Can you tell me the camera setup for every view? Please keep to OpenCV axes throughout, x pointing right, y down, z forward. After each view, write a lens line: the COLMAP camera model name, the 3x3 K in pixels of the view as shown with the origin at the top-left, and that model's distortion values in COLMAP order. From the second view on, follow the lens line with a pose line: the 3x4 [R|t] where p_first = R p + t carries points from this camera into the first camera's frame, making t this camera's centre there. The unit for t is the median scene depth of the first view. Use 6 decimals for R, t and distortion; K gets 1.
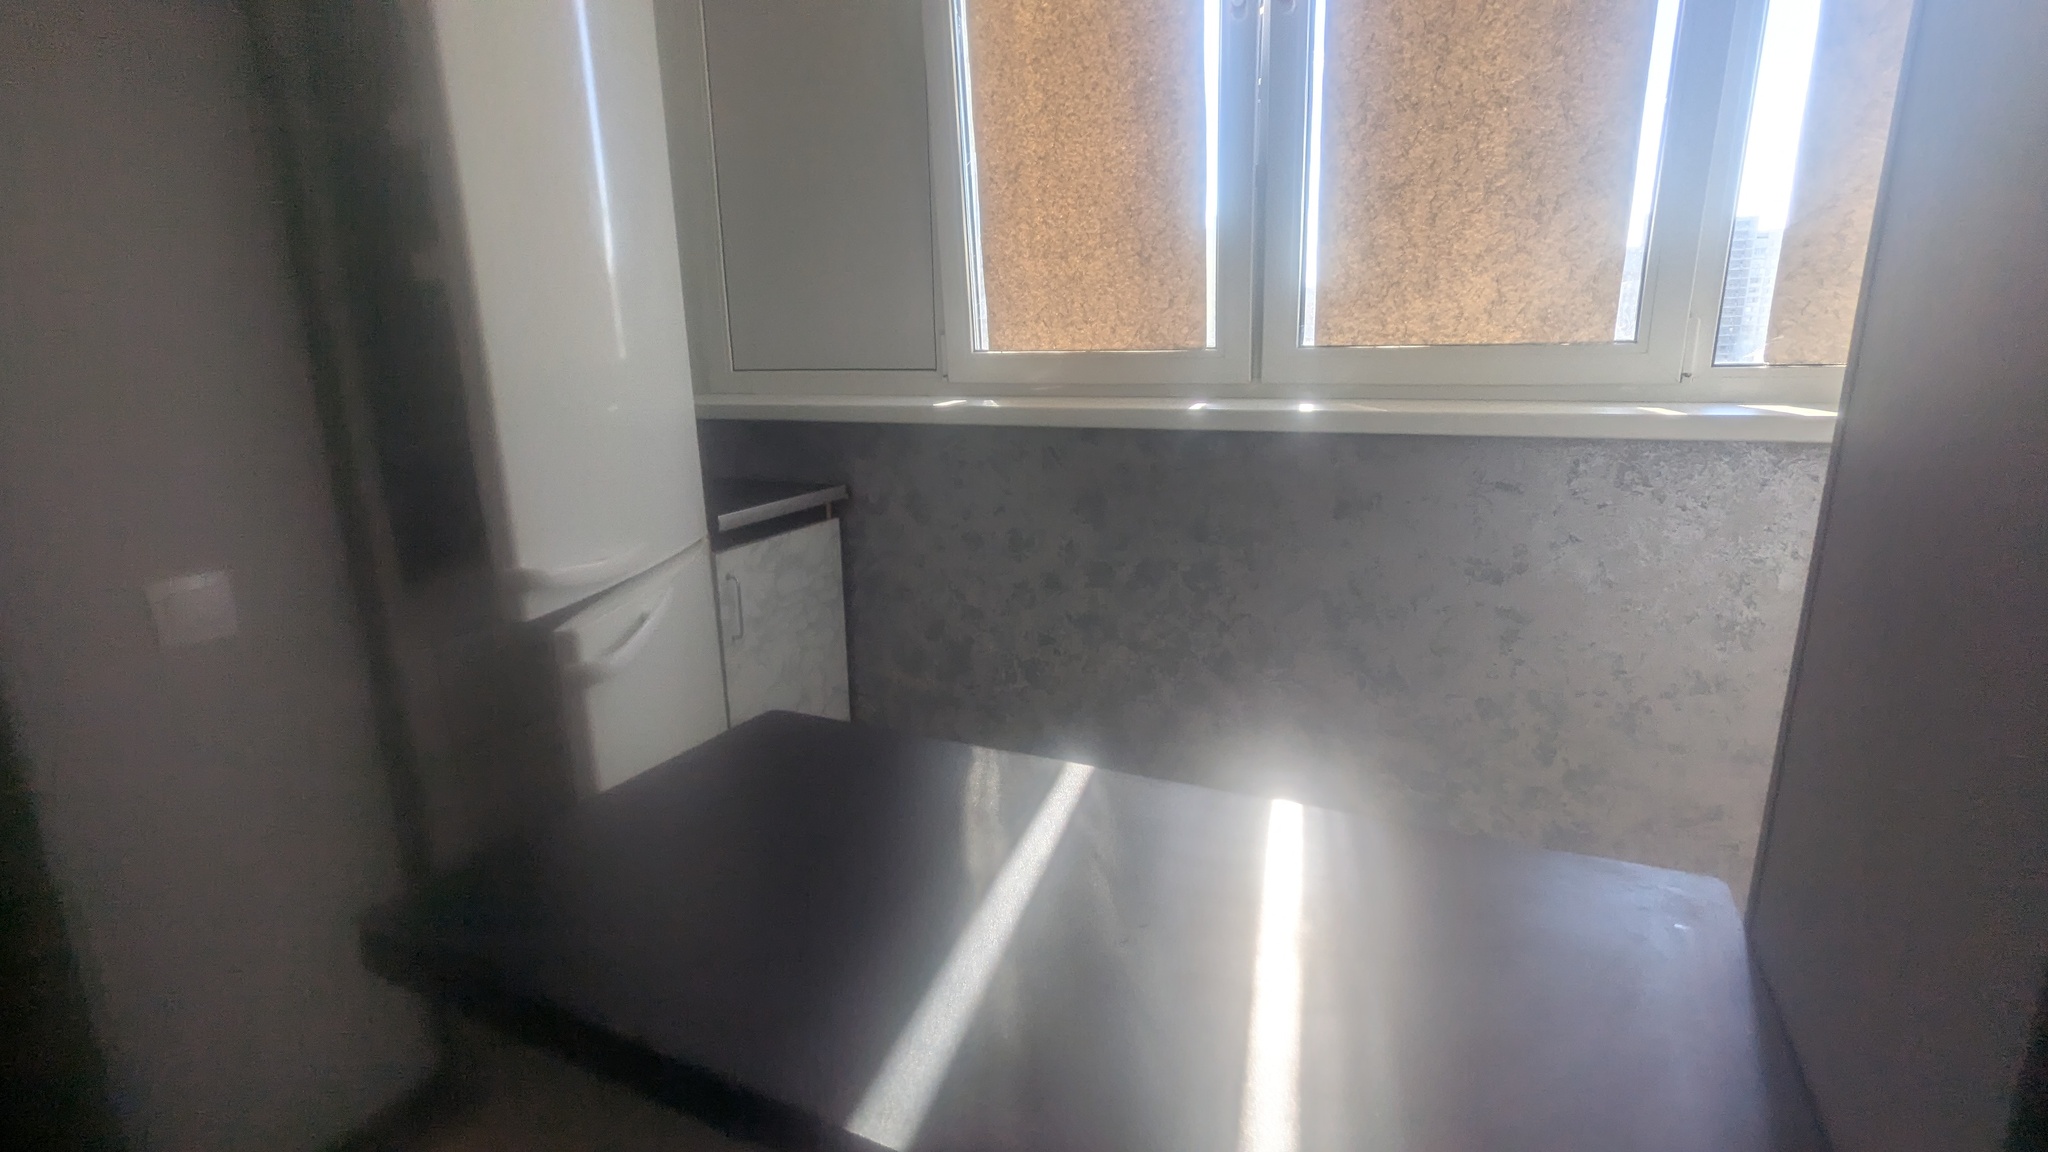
lens RADIAL K [[964.9, 0, 1024.0], [0, 964.9, 576.0], [0, 0, 1]] dist [0.000680, 0.000034]
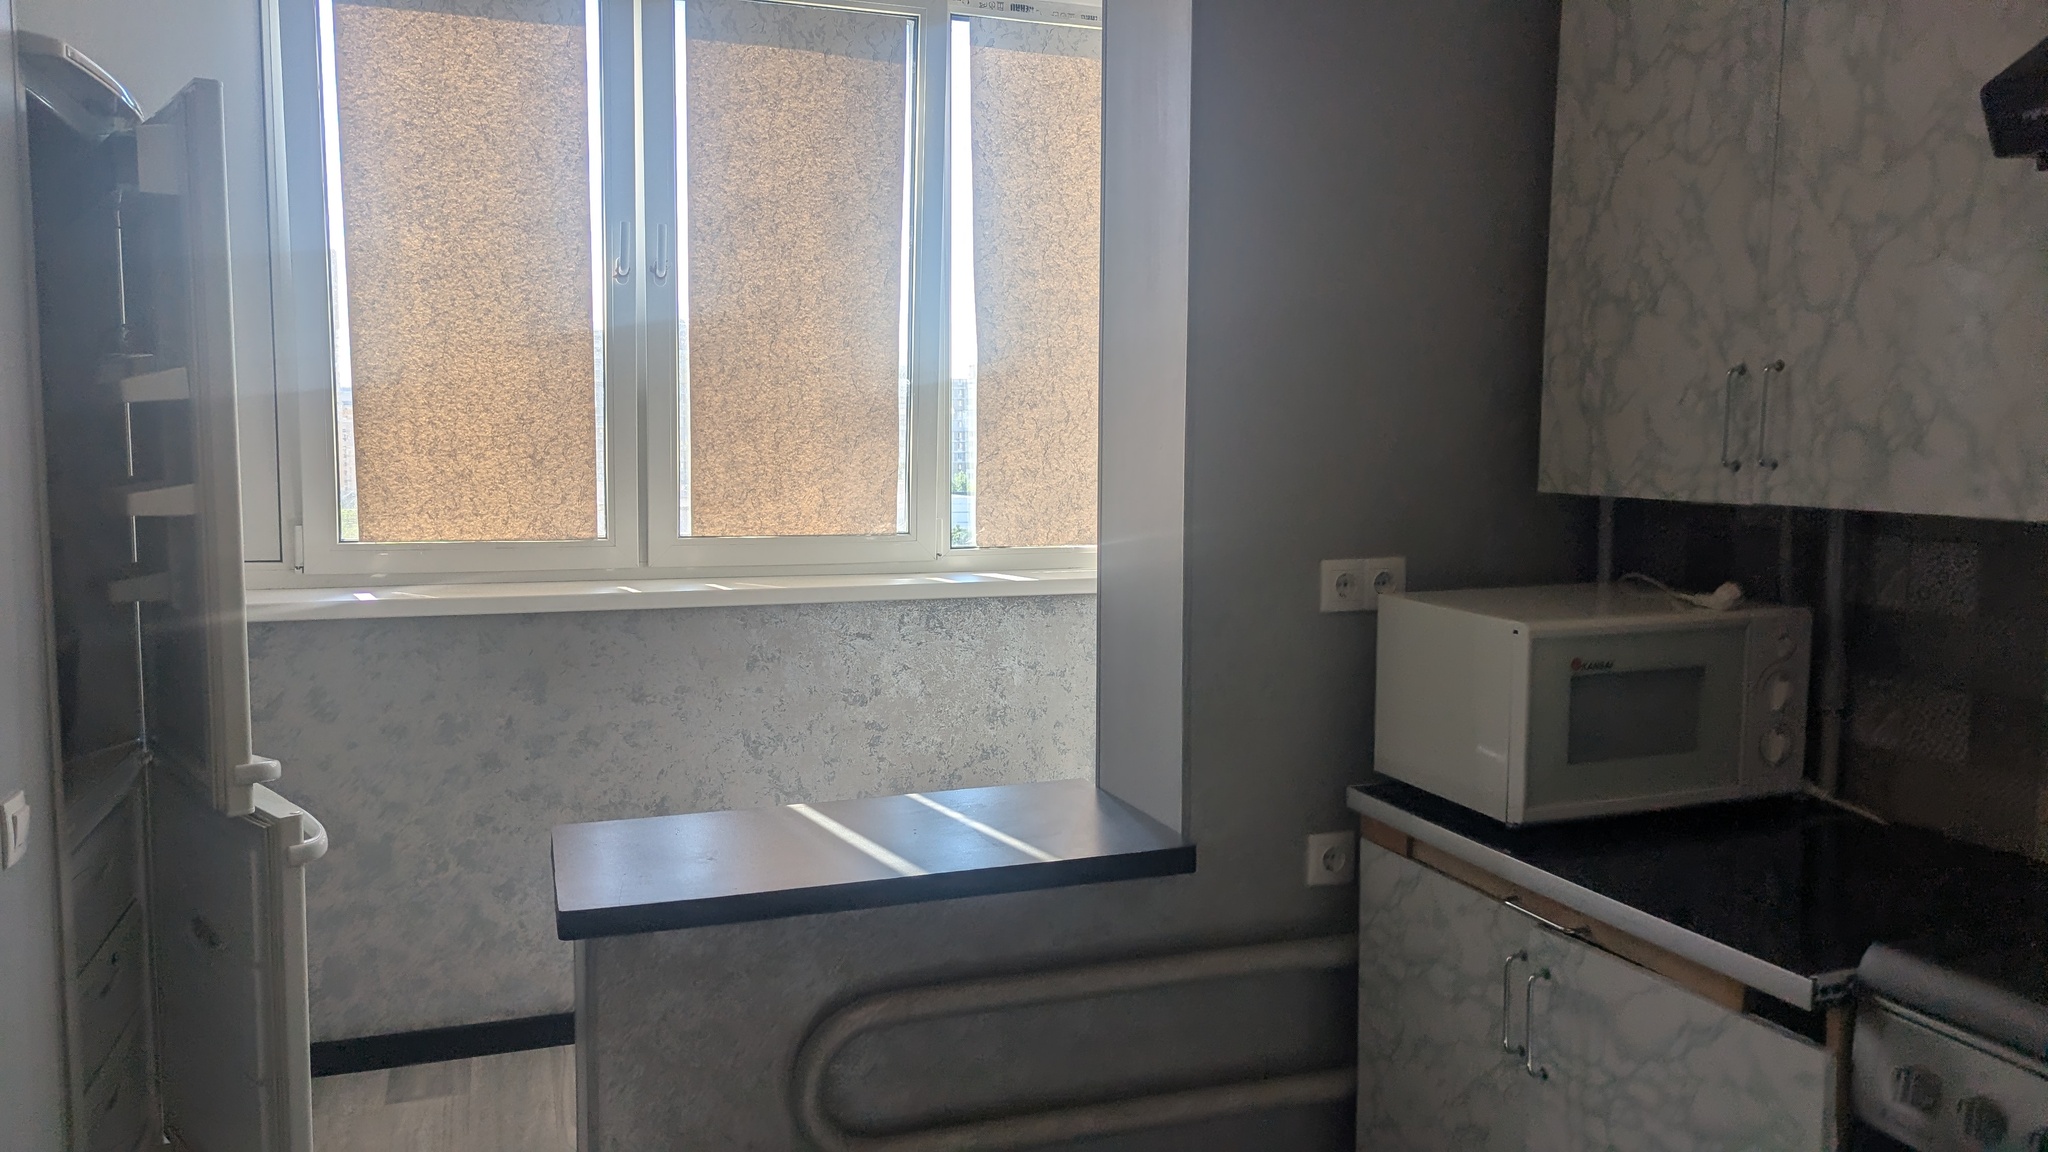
lens RADIAL K [[1455.3, 0, 1024.0], [0, 1455.3, 576.0], [0, 0, 1]] dist [0.088643, -0.078635]
pose [[0.697818, -0.037850, 0.715274, -0.725421], [0.154979, 0.982926, -0.099183, 0.059553], [-0.699308, 0.180064, 0.691770, -0.562596]]
